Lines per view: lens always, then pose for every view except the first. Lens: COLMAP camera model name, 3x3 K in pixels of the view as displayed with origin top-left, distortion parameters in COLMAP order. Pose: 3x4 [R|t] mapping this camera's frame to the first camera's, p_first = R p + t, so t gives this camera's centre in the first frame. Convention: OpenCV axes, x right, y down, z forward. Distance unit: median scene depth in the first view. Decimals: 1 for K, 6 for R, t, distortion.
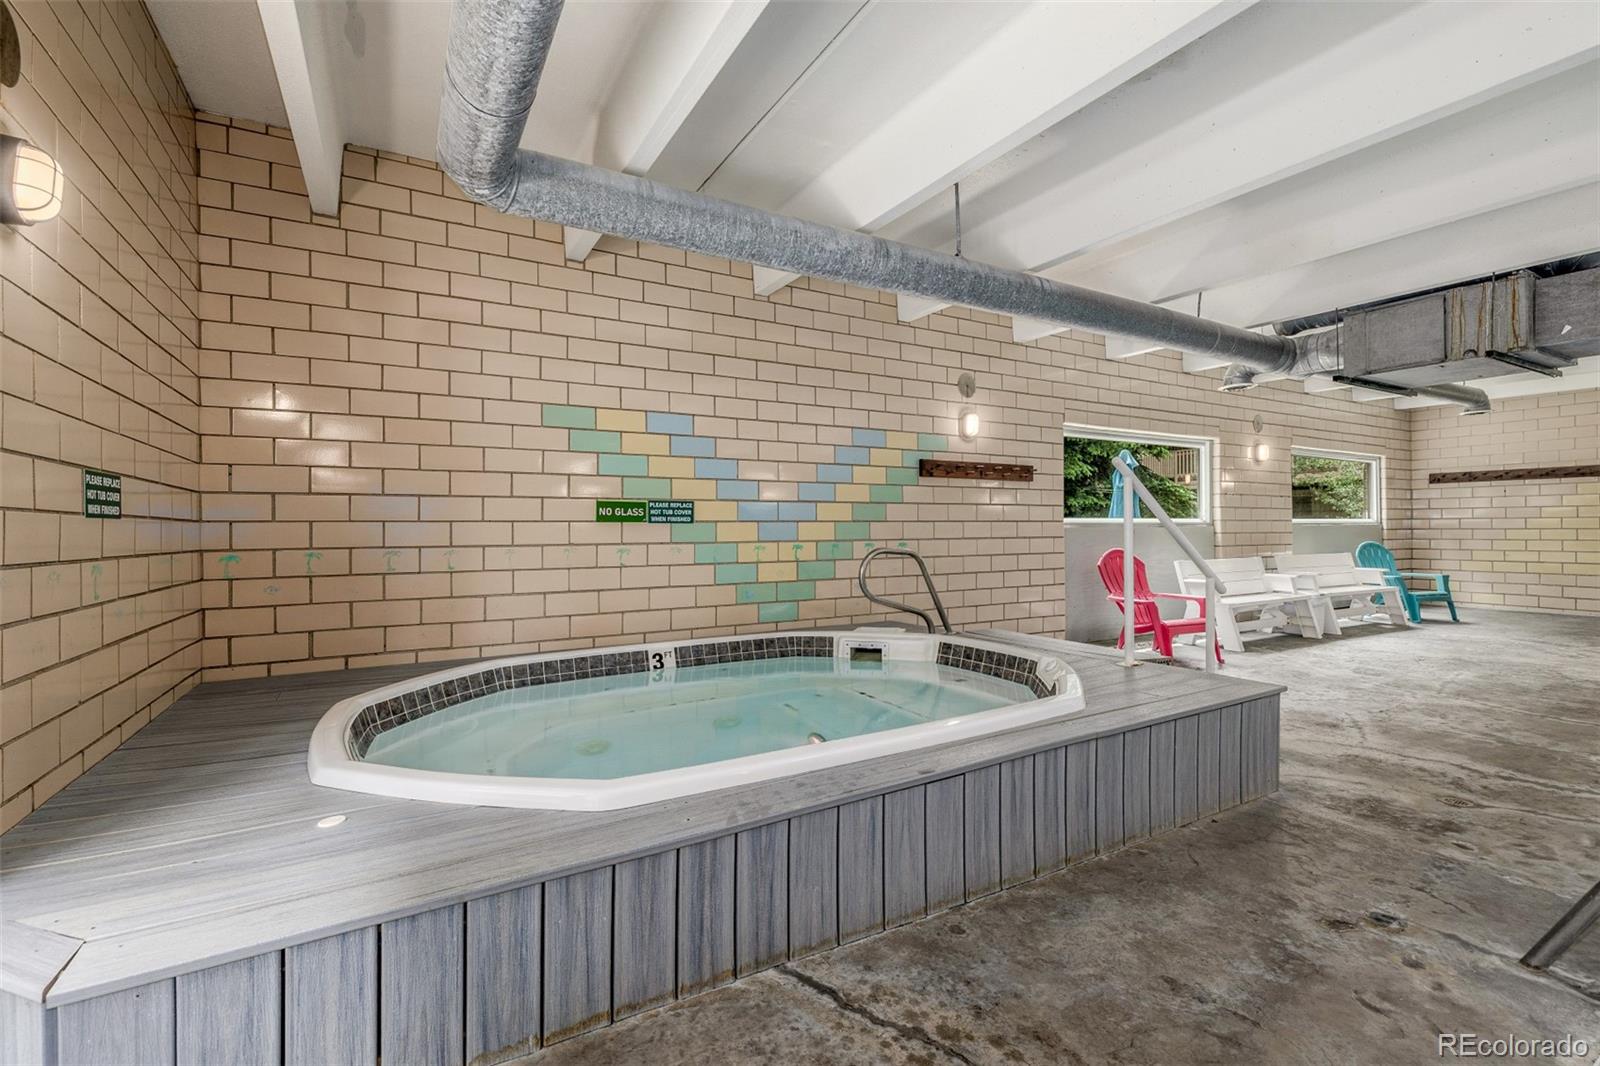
lens RADIAL K [[676.8, 0, 790.9], [0, 676.8, 525.0], [0, 0, 1]] dist [0.001238, 0.000424]
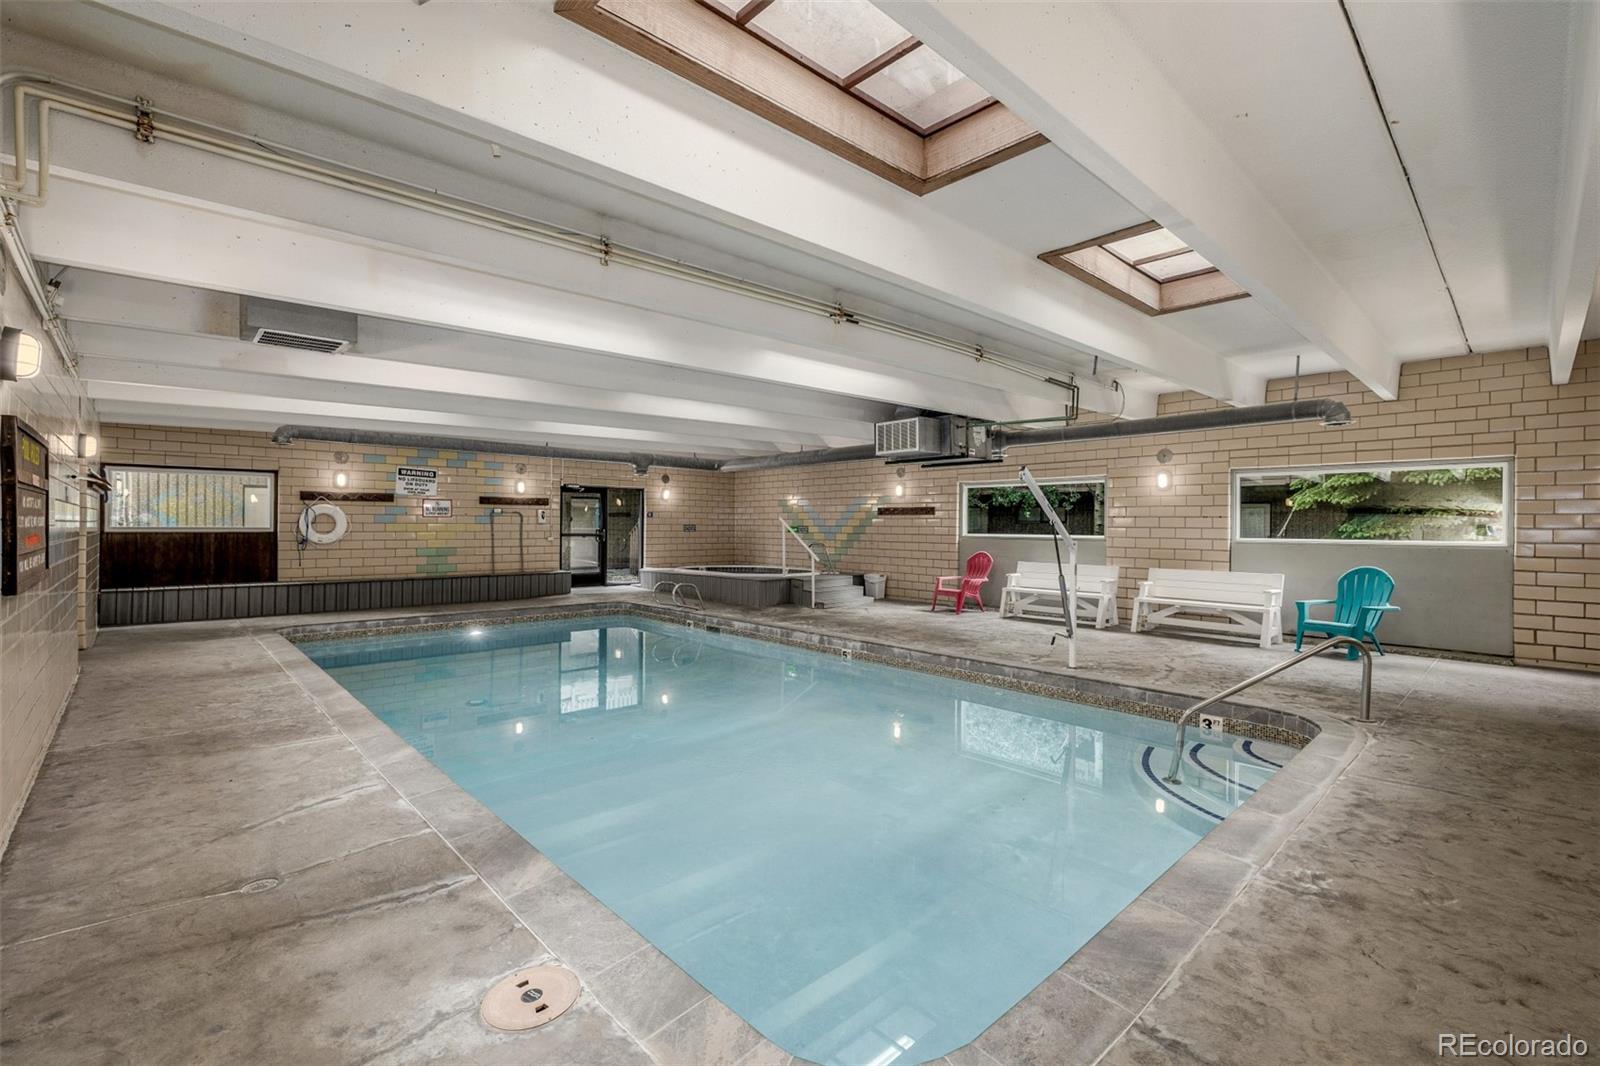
lens RADIAL K [[676.8, 0, 790.9], [0, 676.8, 525.0], [0, 0, 1]] dist [0.001238, 0.000424]
pose [[0.230466, 0.004052, -0.973072, 2.426303], [-0.007311, 0.999970, 0.002432, -0.040086], [0.973053, 0.006554, 0.230488, 0.148843]]
